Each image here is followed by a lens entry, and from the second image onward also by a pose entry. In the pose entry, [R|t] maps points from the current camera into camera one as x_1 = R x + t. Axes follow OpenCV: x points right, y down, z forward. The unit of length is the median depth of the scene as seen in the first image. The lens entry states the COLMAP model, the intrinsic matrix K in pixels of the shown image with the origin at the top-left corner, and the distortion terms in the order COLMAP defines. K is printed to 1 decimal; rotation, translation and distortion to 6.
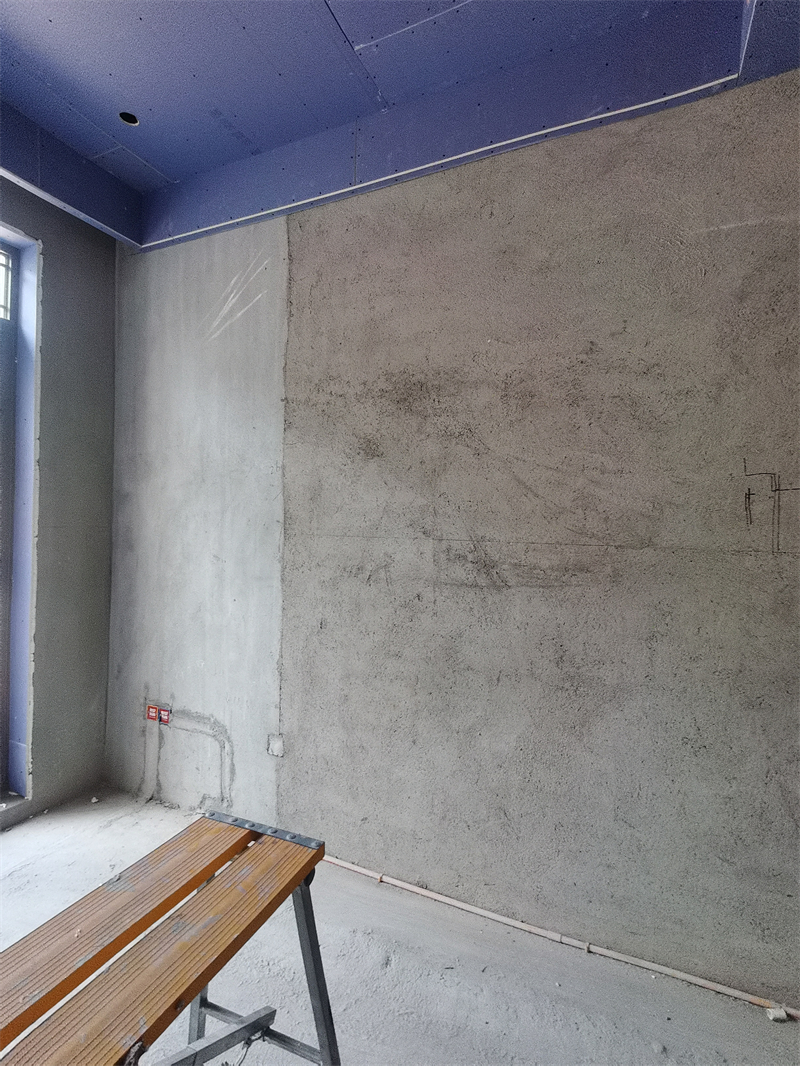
lens RADIAL K [[529.4, 0, 397.3], [0, 529.4, 531.7], [0, 0, 1]] dist [0.004179, -0.001465]
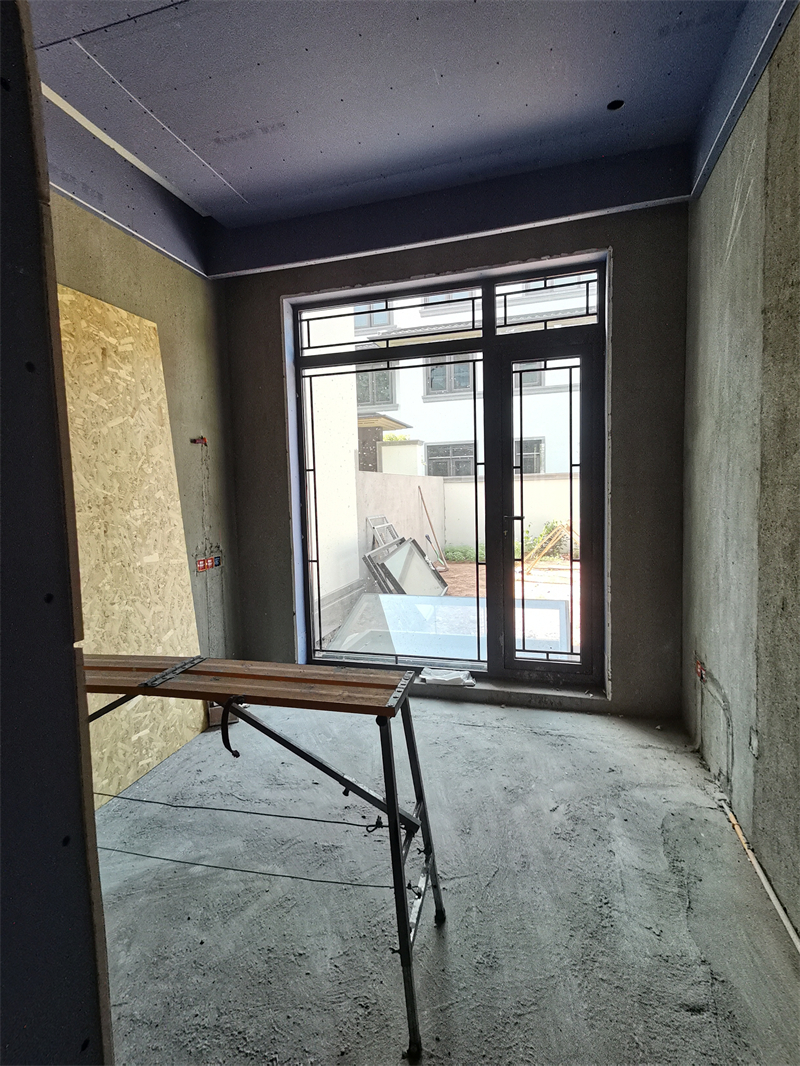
lens RADIAL K [[529.4, 0, 398.6], [0, 529.4, 534.4], [0, 0, 1]] dist [0.004179, -0.001465]
pose [[0.129431, 0.063650, -0.989543, 0.480125], [0.007591, 0.997845, 0.065177, 0.021547], [0.991559, -0.015948, 0.128669, 0.340296]]
